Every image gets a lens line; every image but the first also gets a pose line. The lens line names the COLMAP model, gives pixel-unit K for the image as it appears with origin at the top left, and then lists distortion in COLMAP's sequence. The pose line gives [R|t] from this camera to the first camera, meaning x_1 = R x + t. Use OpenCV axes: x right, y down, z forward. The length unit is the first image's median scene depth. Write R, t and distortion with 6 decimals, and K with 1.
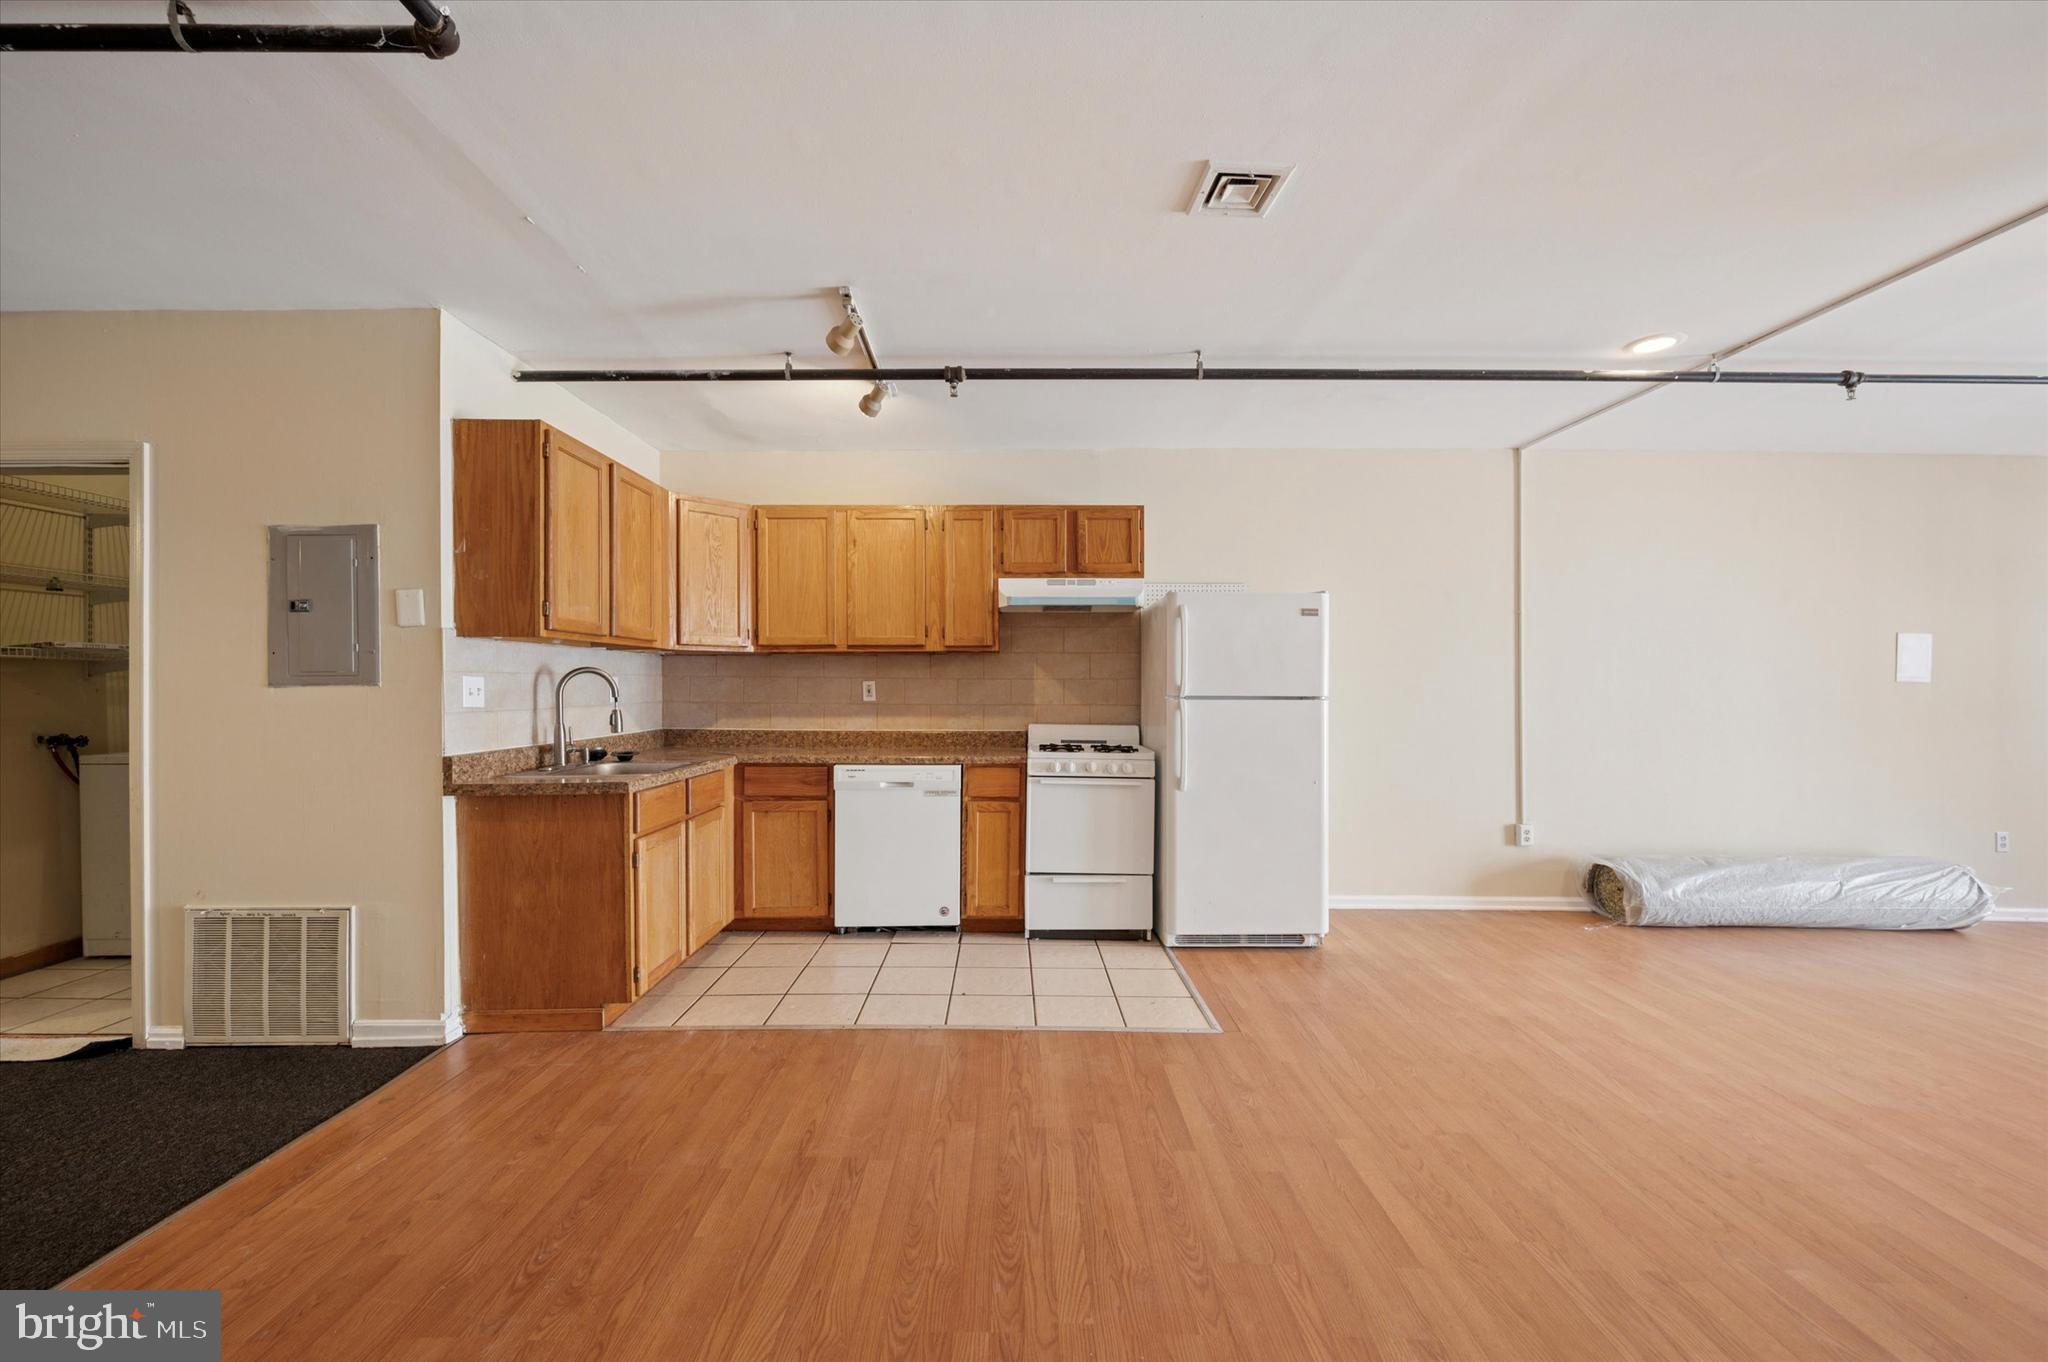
lens RADIAL K [[820.3, 0, 1026.1], [0, 820.3, 690.9], [0, 0, 1]] dist [-0.000277, -0.001103]
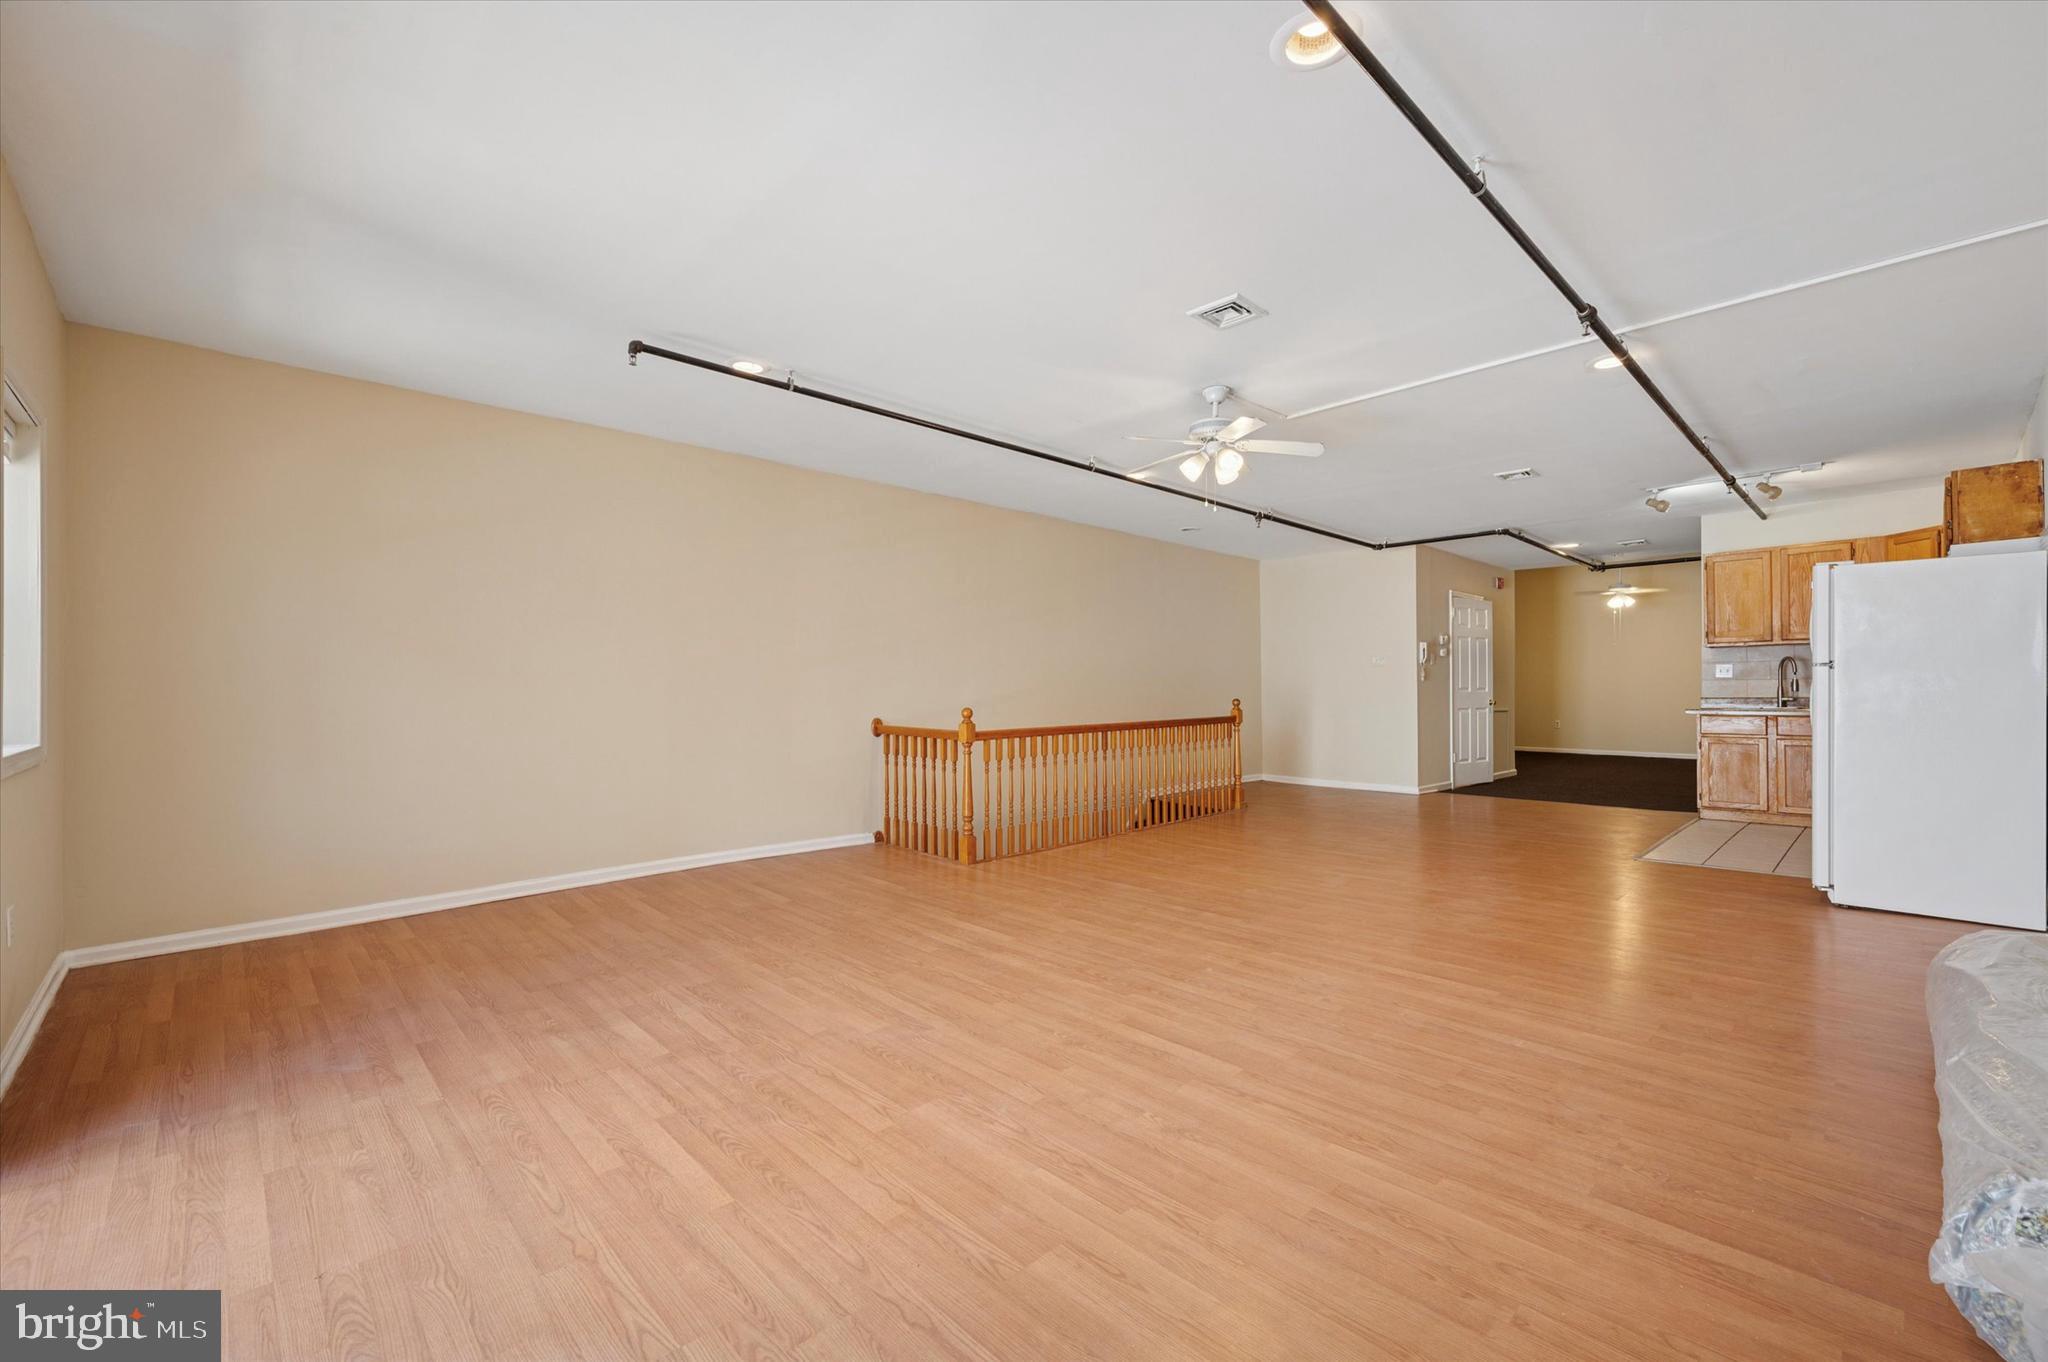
lens RADIAL K [[863.4, 0, 1027.9], [0, 863.4, 687.1], [0, 0, 1]] dist [-0.002968, -0.001025]
pose [[-0.735685, -0.000240, -0.677324, 1.878047], [0.004564, 0.999975, -0.005312, 0.039313], [0.677309, -0.007000, -0.735666, 1.132223]]
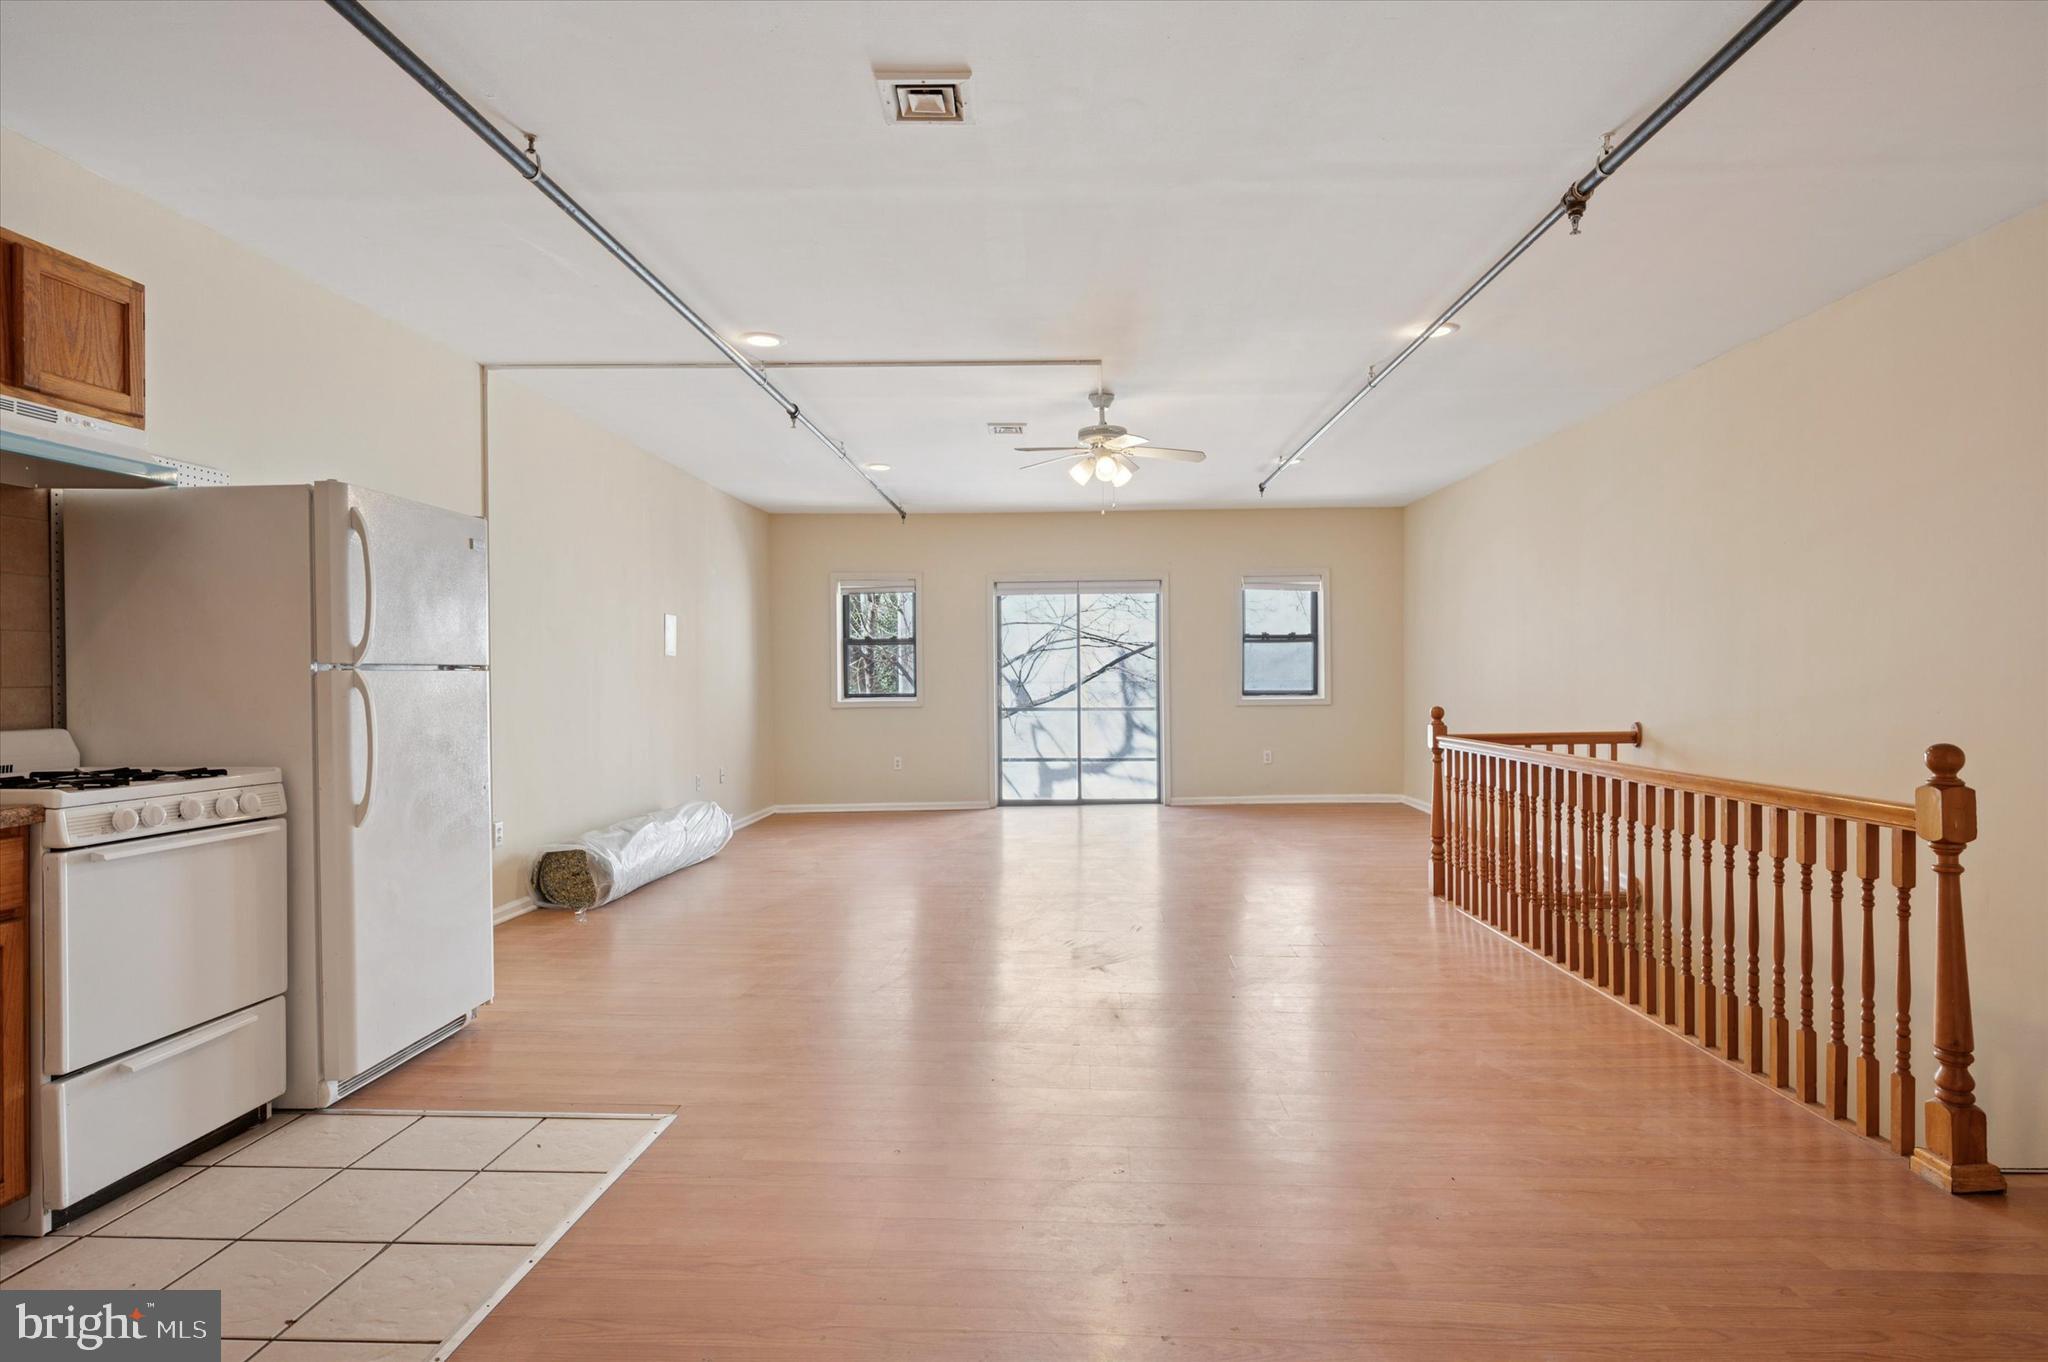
lens RADIAL K [[1069.7, 0, 1026.9], [0, 1069.7, 677.4], [0, 0, 1]] dist [0.001347, 0.001067]
pose [[0.067824, -0.008770, 0.997659, -0.534130], [0.004814, 0.999953, 0.008463, 0.011581], [-0.997686, 0.004229, 0.067863, 0.471414]]
